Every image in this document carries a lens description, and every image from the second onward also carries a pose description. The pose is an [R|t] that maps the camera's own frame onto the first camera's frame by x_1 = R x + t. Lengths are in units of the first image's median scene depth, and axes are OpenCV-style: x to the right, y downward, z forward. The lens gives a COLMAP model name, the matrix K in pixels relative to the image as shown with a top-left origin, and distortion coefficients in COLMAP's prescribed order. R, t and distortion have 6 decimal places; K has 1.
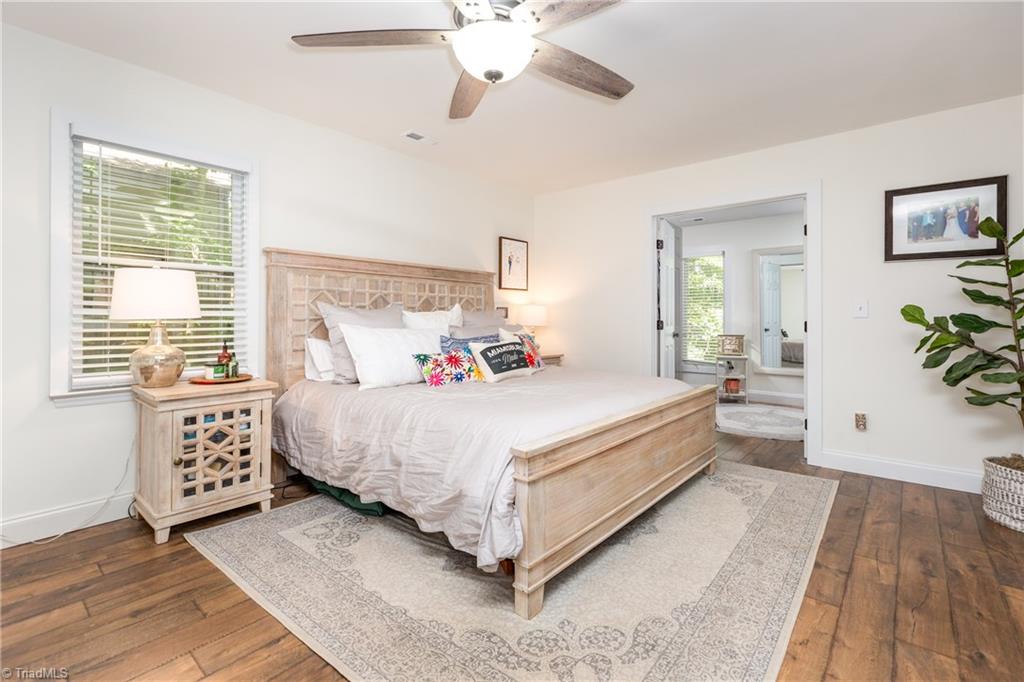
lens RADIAL K [[466.4, 0, 515.7], [0, 466.4, 312.2], [0, 0, 1]] dist [0.001236, -0.000058]
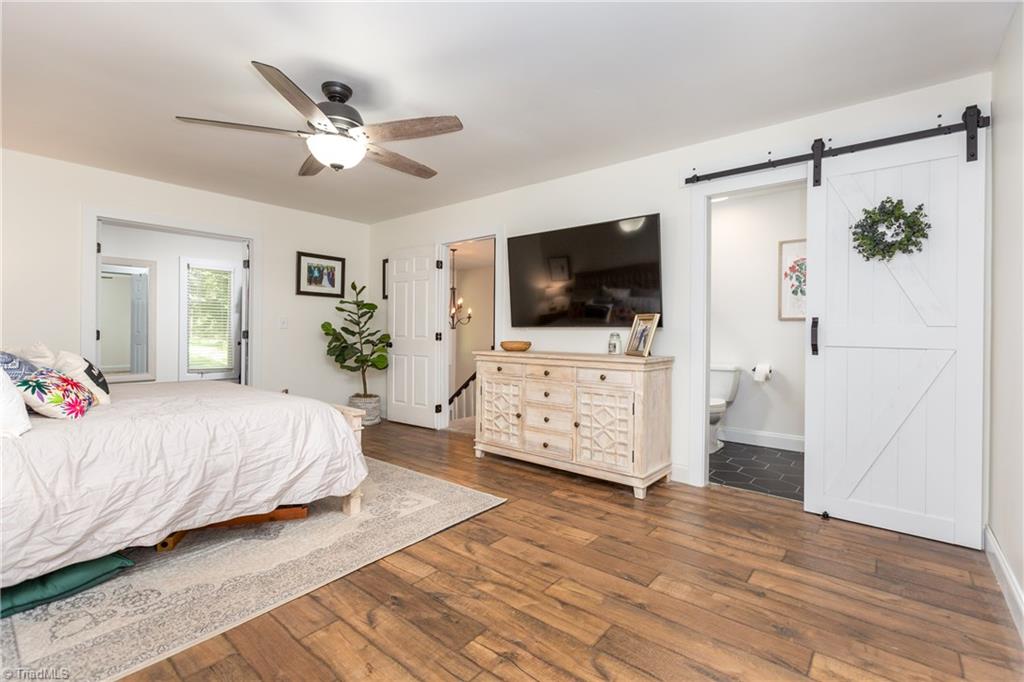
lens RADIAL K [[466.4, 0, 511.1], [0, 466.4, 335.8], [0, 0, 1]] dist [0.001236, -0.000058]
pose [[-0.005714, -0.012527, 0.999905, -1.376418], [-0.014528, 0.999817, 0.012443, 0.007204], [-0.999878, -0.014456, -0.005895, 0.413131]]
